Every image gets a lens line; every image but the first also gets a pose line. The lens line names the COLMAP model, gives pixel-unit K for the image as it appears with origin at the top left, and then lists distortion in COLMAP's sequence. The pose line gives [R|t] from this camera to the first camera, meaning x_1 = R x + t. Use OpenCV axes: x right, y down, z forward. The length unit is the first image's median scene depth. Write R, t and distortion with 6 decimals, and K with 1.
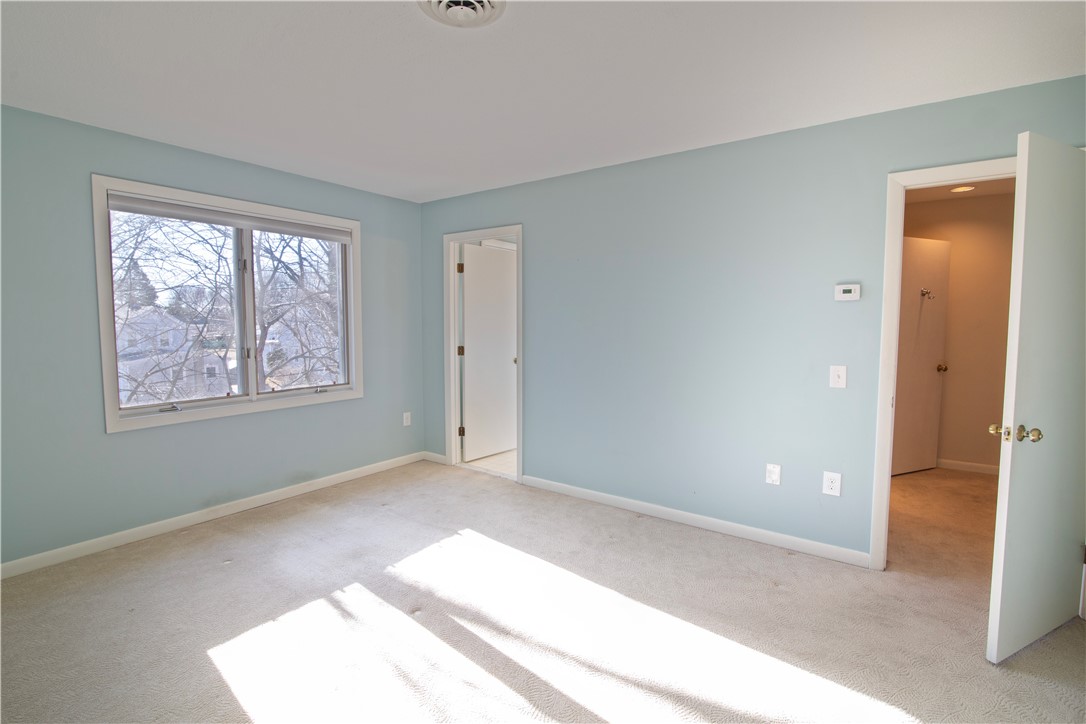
lens RADIAL K [[498.1, 0, 541.2], [0, 498.1, 361.9], [0, 0, 1]] dist [-0.017018, 0.001177]
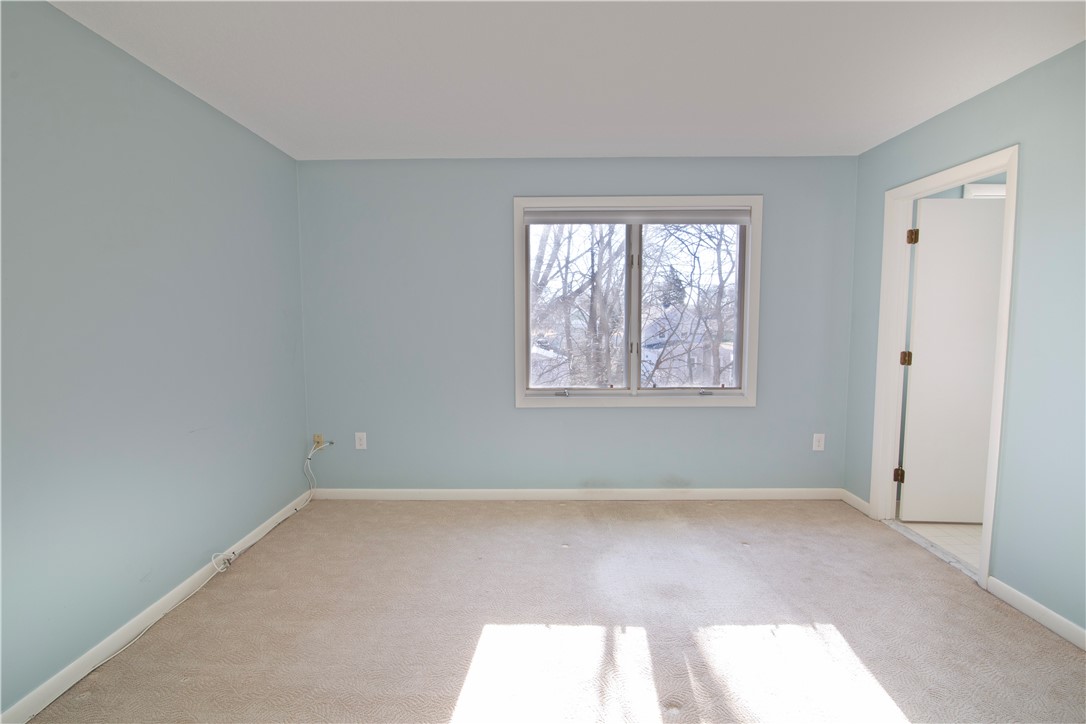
lens RADIAL K [[498.1, 0, 544.0], [0, 498.1, 359.4], [0, 0, 1]] dist [-0.017018, 0.001177]
pose [[0.577299, 0.063684, -0.814045, 0.130978], [-0.061605, 0.997509, 0.034349, -0.017330], [0.814205, 0.030320, 0.579785, 0.261249]]
